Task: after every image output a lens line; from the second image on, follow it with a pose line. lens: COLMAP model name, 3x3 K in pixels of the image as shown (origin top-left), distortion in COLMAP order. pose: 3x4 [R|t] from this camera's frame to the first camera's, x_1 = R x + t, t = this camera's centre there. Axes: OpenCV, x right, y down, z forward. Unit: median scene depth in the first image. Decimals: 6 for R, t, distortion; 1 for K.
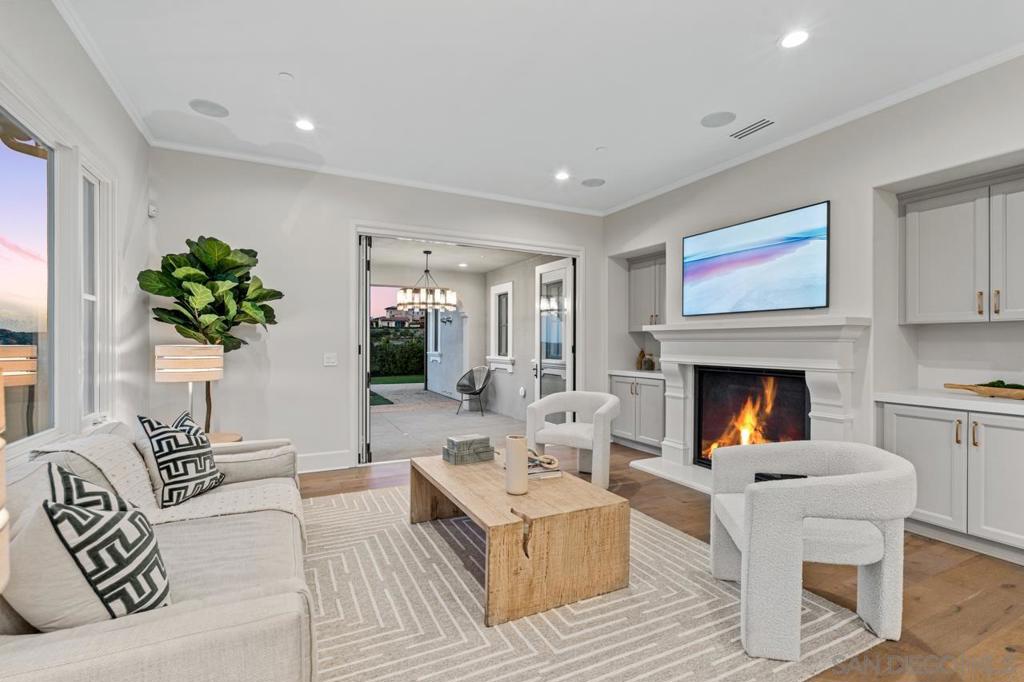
lens RADIAL K [[464.5, 0, 514.2], [0, 464.5, 342.8], [0, 0, 1]] dist [-0.002115, -0.000005]
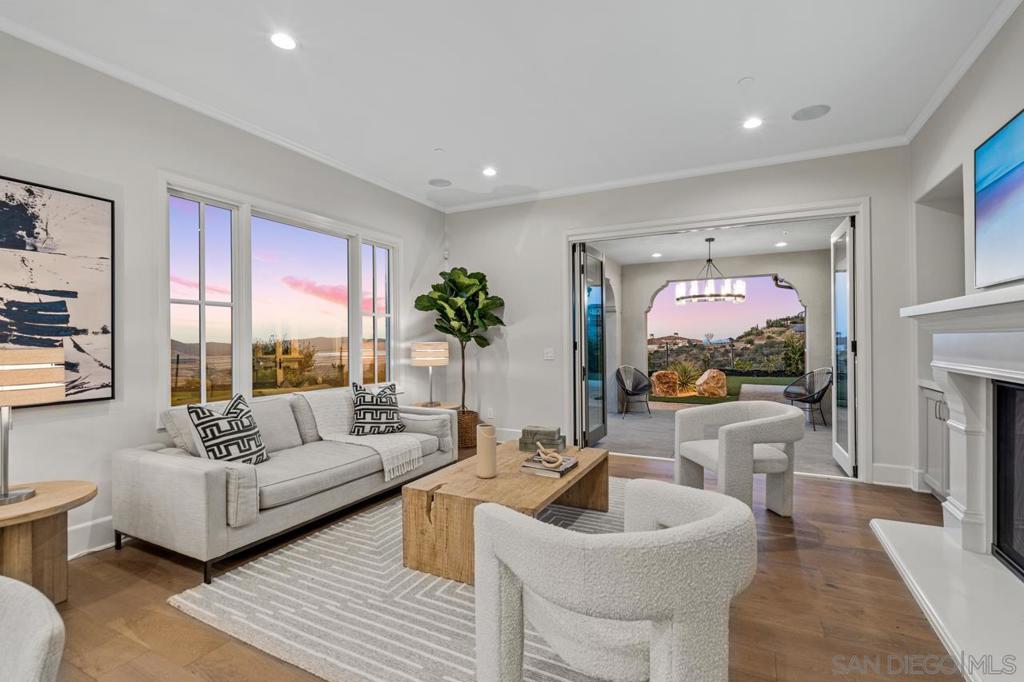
lens RADIAL K [[471.3, 0, 514.6], [0, 471.3, 338.5], [0, 0, 1]] dist [-0.001556, 0.000020]
pose [[0.594365, -0.010385, -0.804128, 0.668407], [0.008283, 0.999943, -0.006792, 0.004756], [0.804152, -0.002624, 0.594417, 0.281753]]
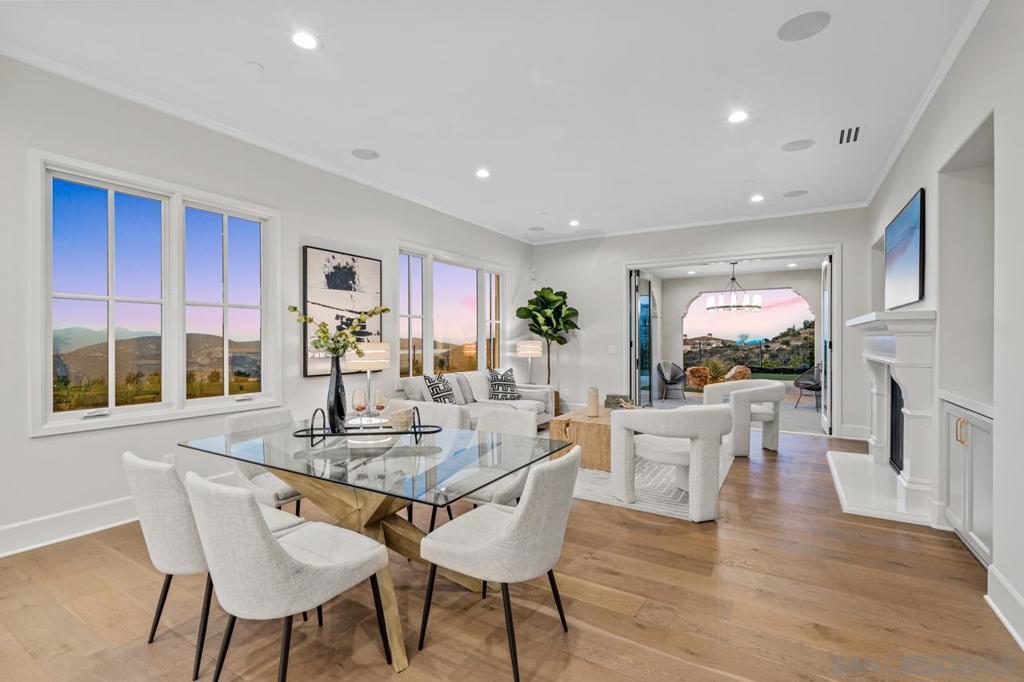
lens RADIAL K [[464.5, 0, 514.2], [0, 464.5, 342.8], [0, 0, 1]] dist [-0.002115, -0.000005]
pose [[0.537972, 0.000305, -0.842963, 1.037063], [0.003412, 0.999991, 0.002540, 0.007301], [0.842956, -0.004243, 0.537966, -0.223471]]
